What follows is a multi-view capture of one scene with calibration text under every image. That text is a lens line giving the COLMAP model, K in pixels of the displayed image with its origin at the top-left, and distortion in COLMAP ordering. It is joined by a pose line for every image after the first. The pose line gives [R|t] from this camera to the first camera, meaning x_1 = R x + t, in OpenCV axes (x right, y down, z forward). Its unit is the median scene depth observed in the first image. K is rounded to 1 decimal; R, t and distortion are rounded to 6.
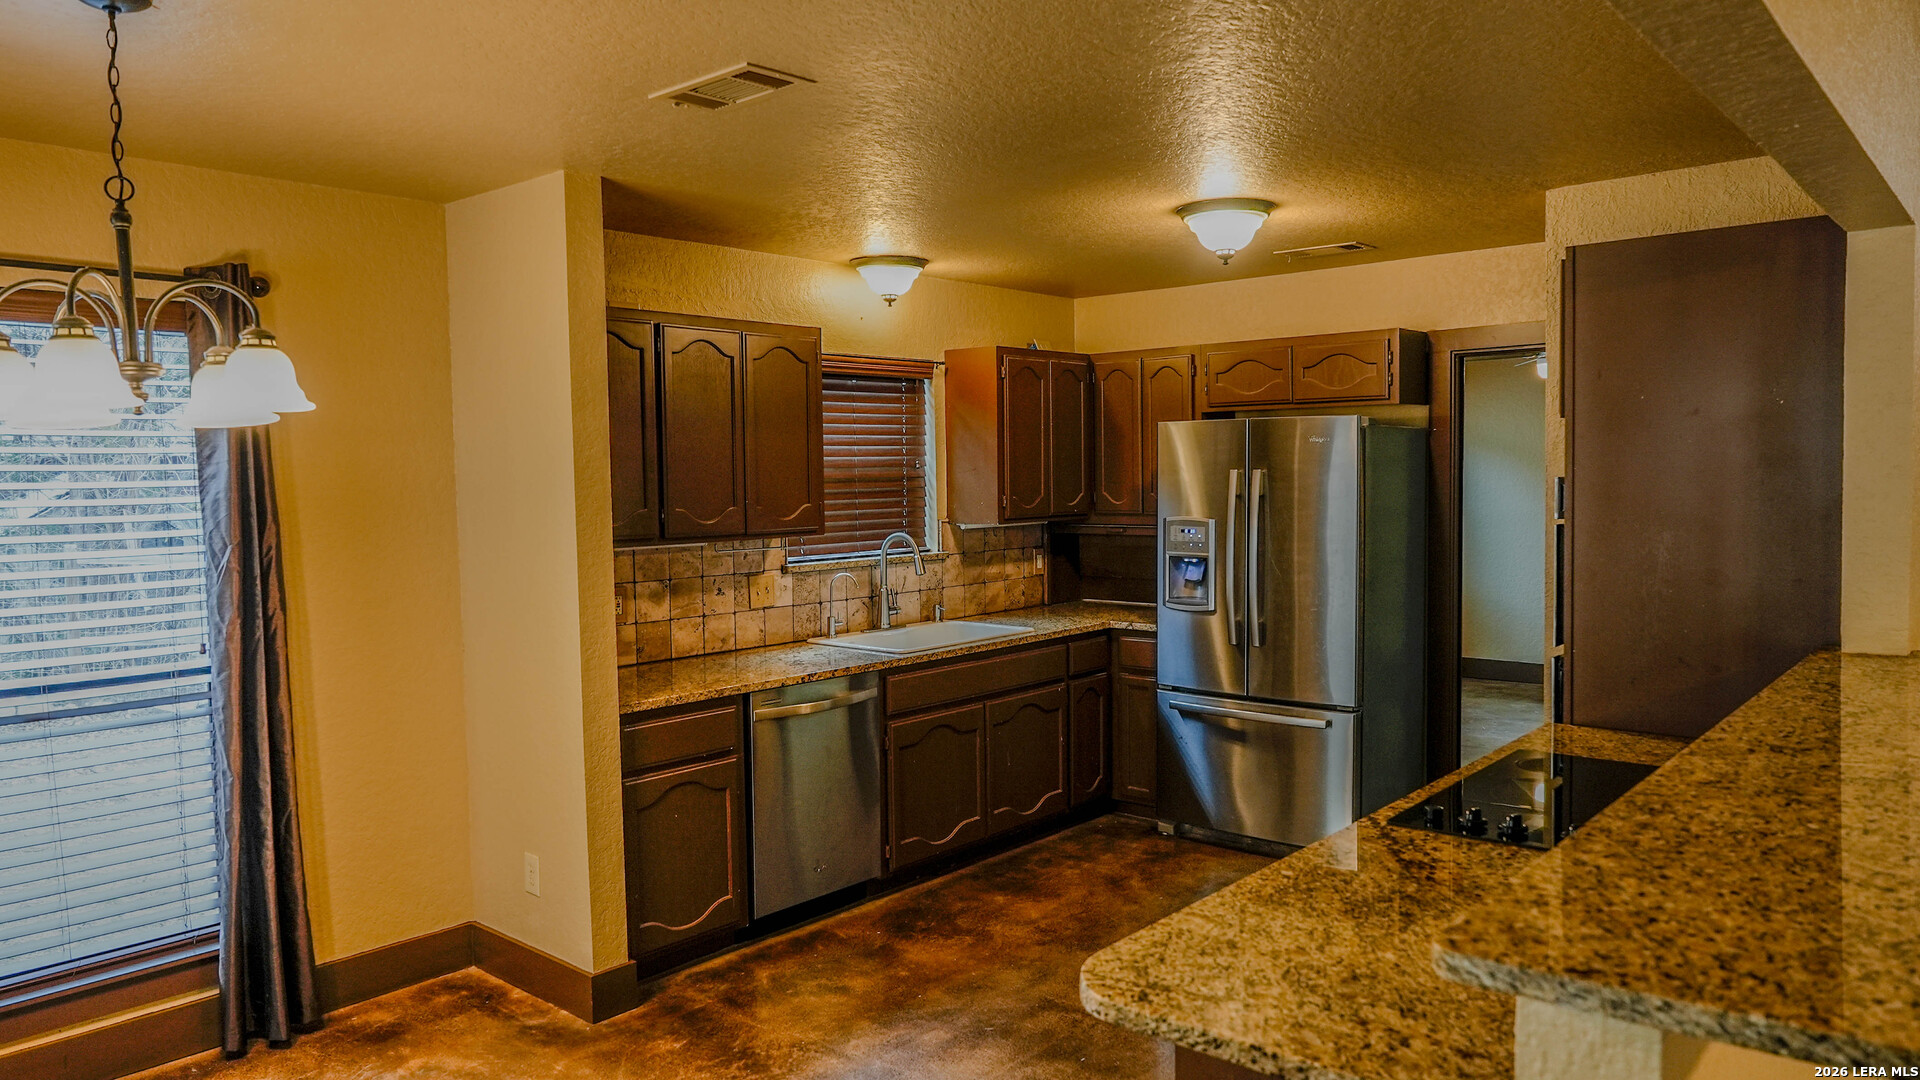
lens RADIAL K [[1278.4, 0, 963.9], [0, 1278.4, 540.1], [0, 0, 1]] dist [-0.010817, -0.002137]
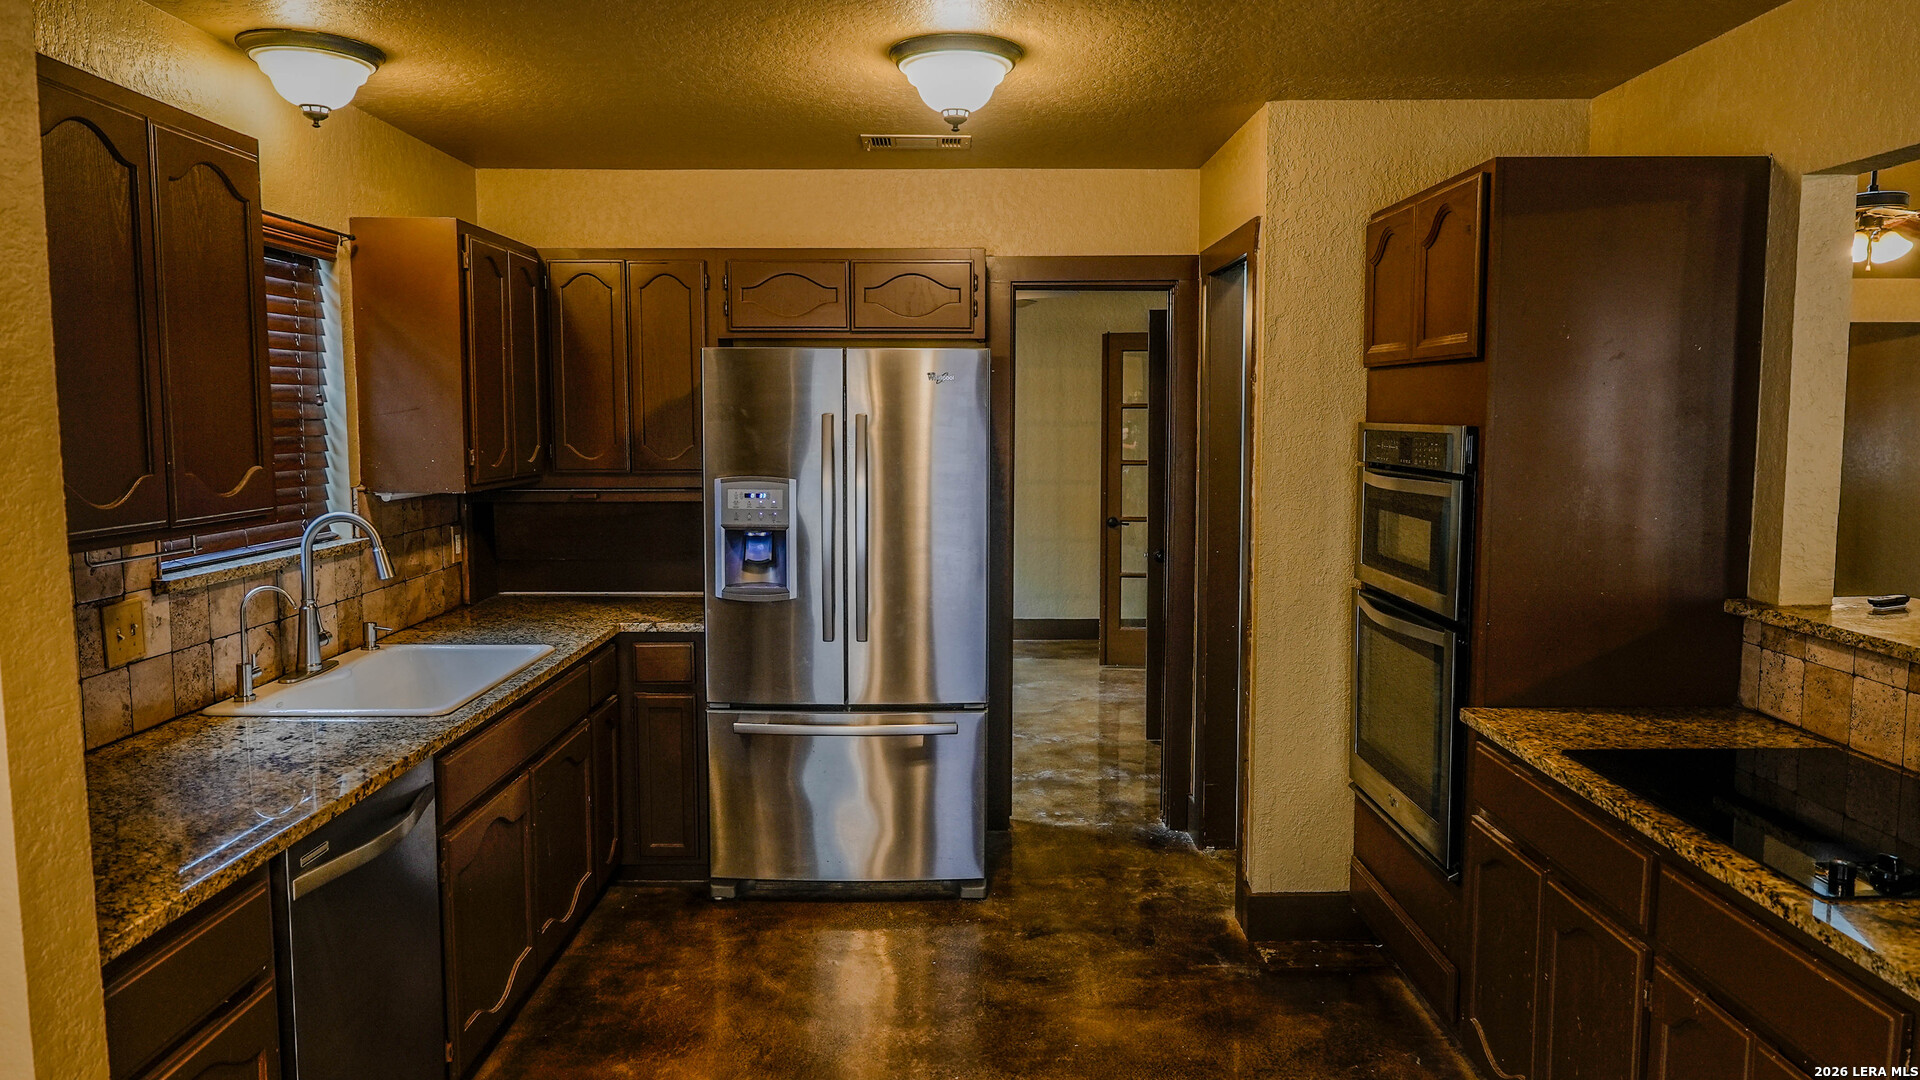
lens RADIAL K [[1278.4, 0, 963.9], [0, 1278.4, 540.1], [0, 0, 1]] dist [-0.010817, -0.002137]
pose [[0.747772, -0.049840, 0.662083, -0.230218], [0.025225, 0.998591, 0.046682, -0.012847], [-0.663476, -0.018206, 0.747976, 0.358309]]
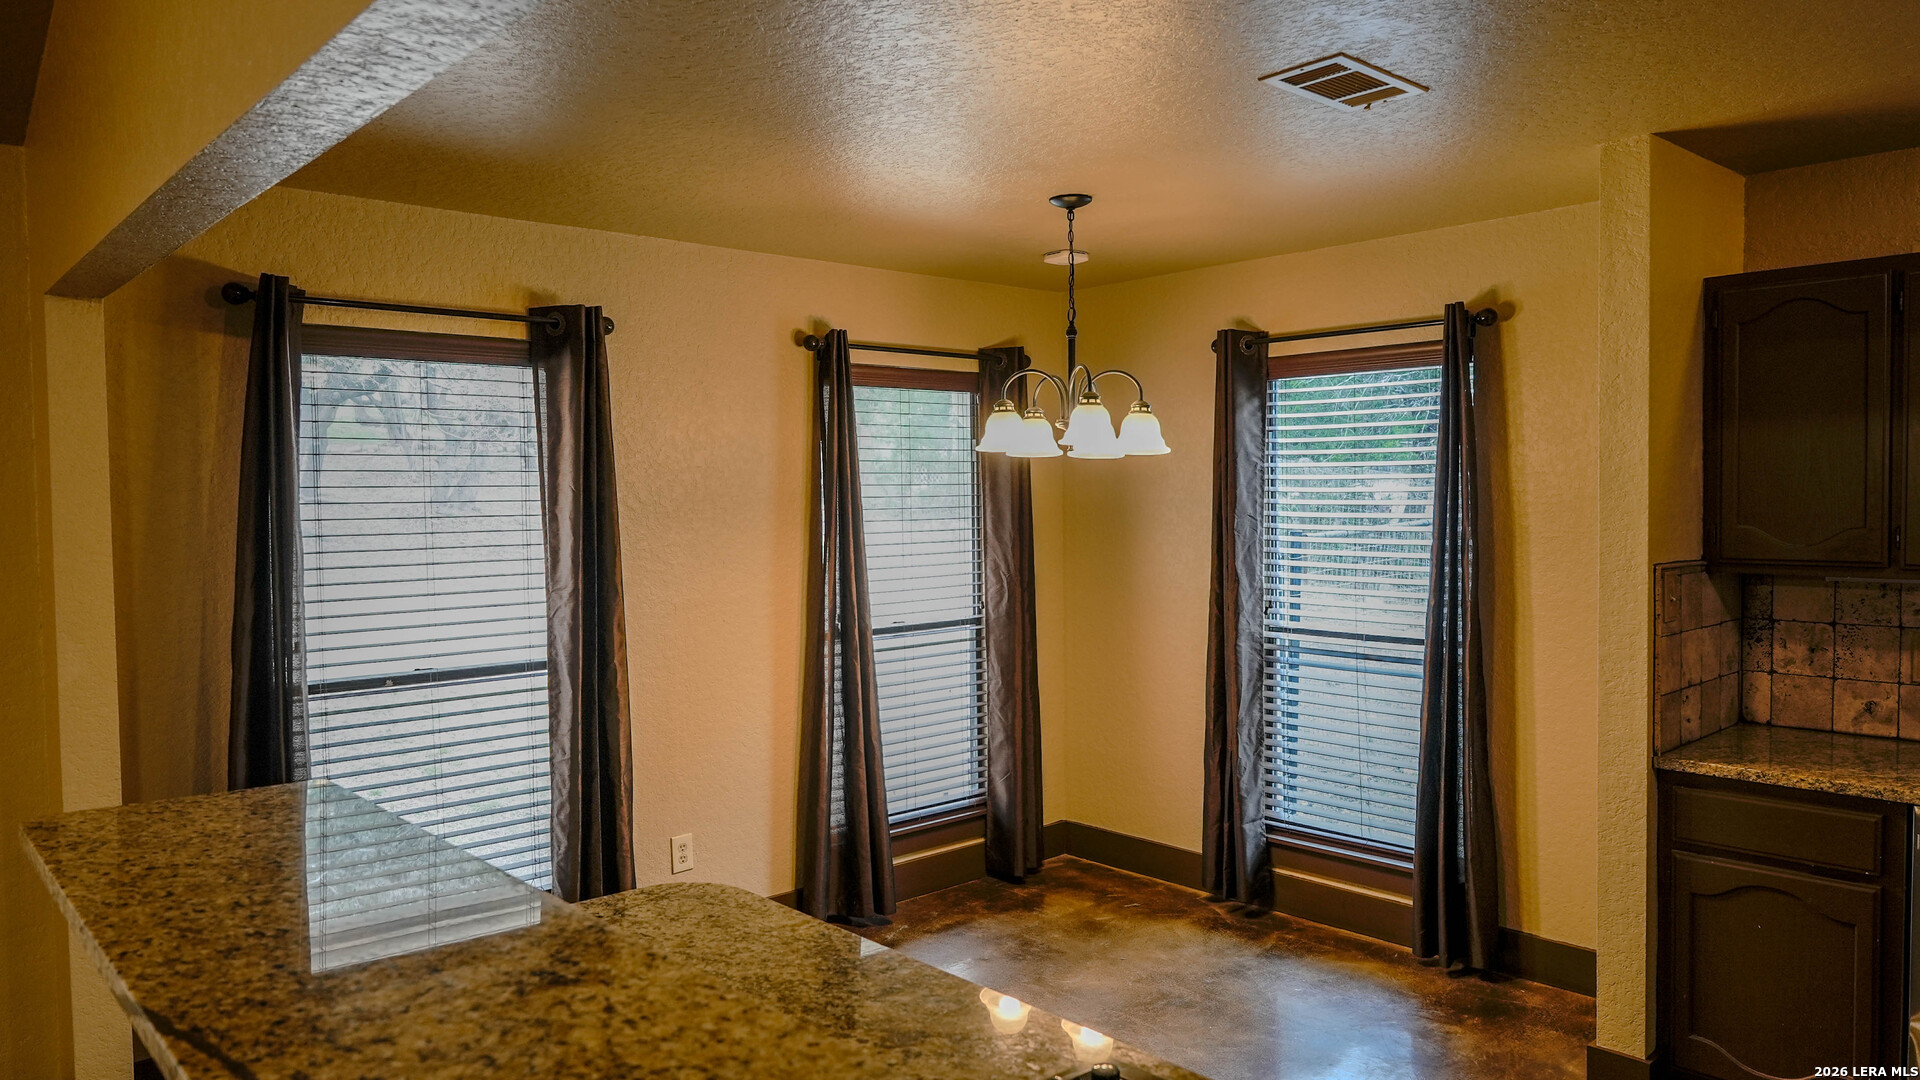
lens RADIAL K [[1278.4, 0, 963.9], [0, 1278.4, 540.1], [0, 0, 1]] dist [-0.010817, -0.002137]
pose [[-0.112782, 0.052858, -0.992213, 0.432776], [-0.039889, 0.997538, 0.057675, -0.031220], [0.992819, 0.046083, -0.110396, 0.448062]]
